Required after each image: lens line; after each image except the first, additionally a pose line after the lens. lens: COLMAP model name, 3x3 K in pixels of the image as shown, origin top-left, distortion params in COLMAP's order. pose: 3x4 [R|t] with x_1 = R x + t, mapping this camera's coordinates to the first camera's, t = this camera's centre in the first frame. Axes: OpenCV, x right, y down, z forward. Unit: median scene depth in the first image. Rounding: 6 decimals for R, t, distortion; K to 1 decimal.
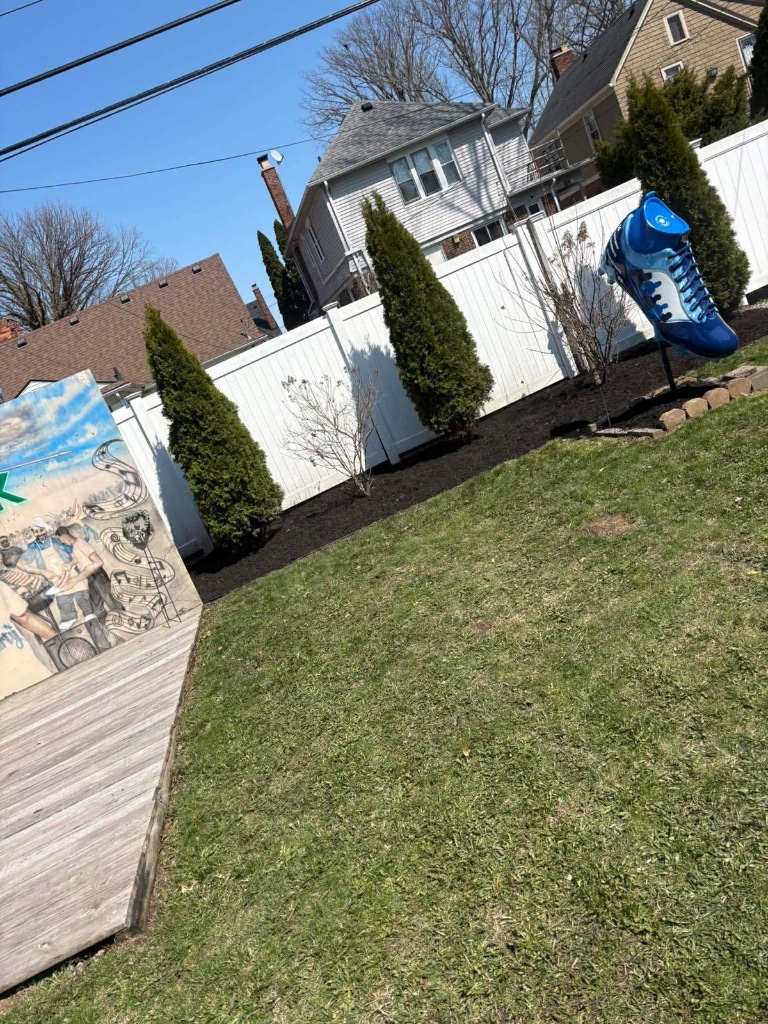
lens RADIAL K [[746.4, 0, 384.0], [0, 746.4, 512.0], [0, 0, 1]] dist [-0.004834, -0.002478]
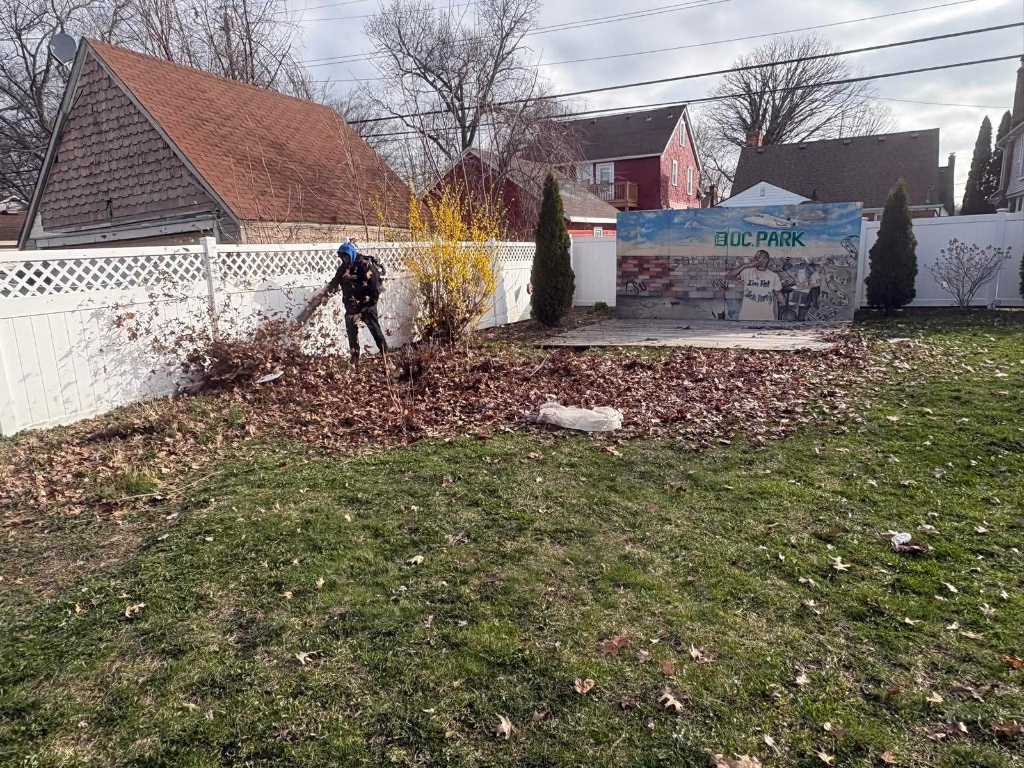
lens RADIAL K [[714.3, 0, 512.0], [0, 714.3, 384.0], [0, 0, 1]] dist [0.001909, -0.000163]
pose [[0.731822, 0.472147, -0.491441, 0.136161], [-0.428350, 0.879549, 0.207147, 0.281525], [0.530051, 0.058914, 0.845917, -1.281503]]
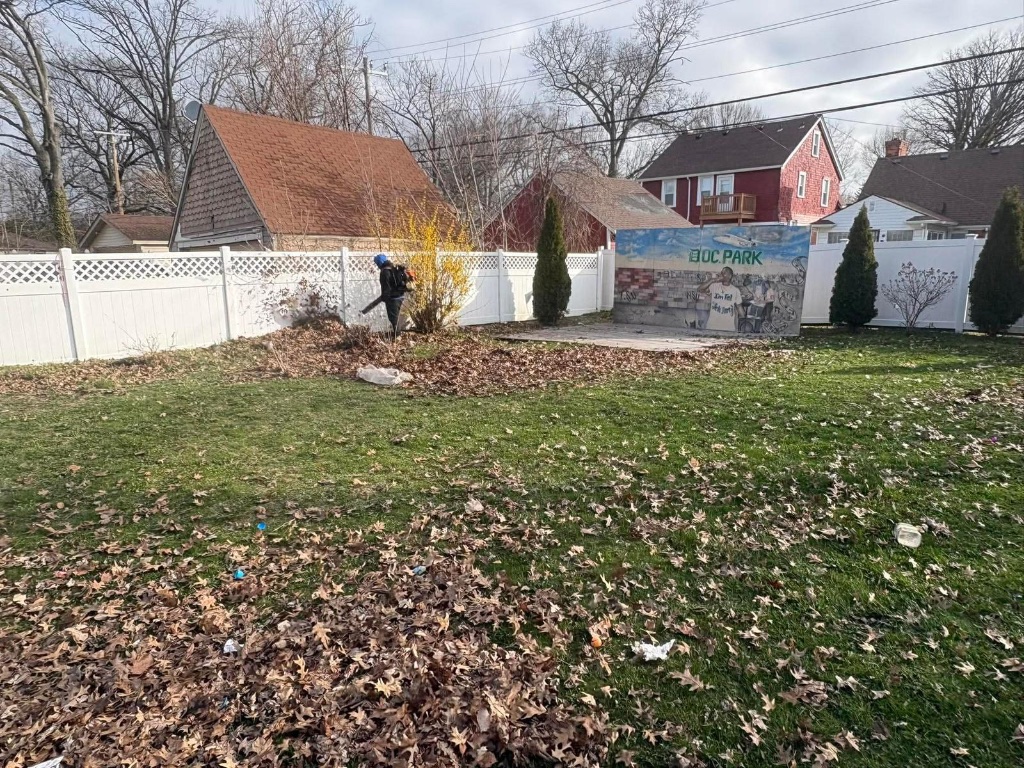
lens RADIAL K [[746.4, 0, 512.0], [0, 746.4, 384.0], [0, 0, 1]] dist [-0.004834, -0.002478]
pose [[0.514544, 0.517203, -0.683919, 0.983137], [-0.420223, 0.847358, 0.324649, -0.131938], [0.747434, 0.120352, 0.653344, -1.189124]]
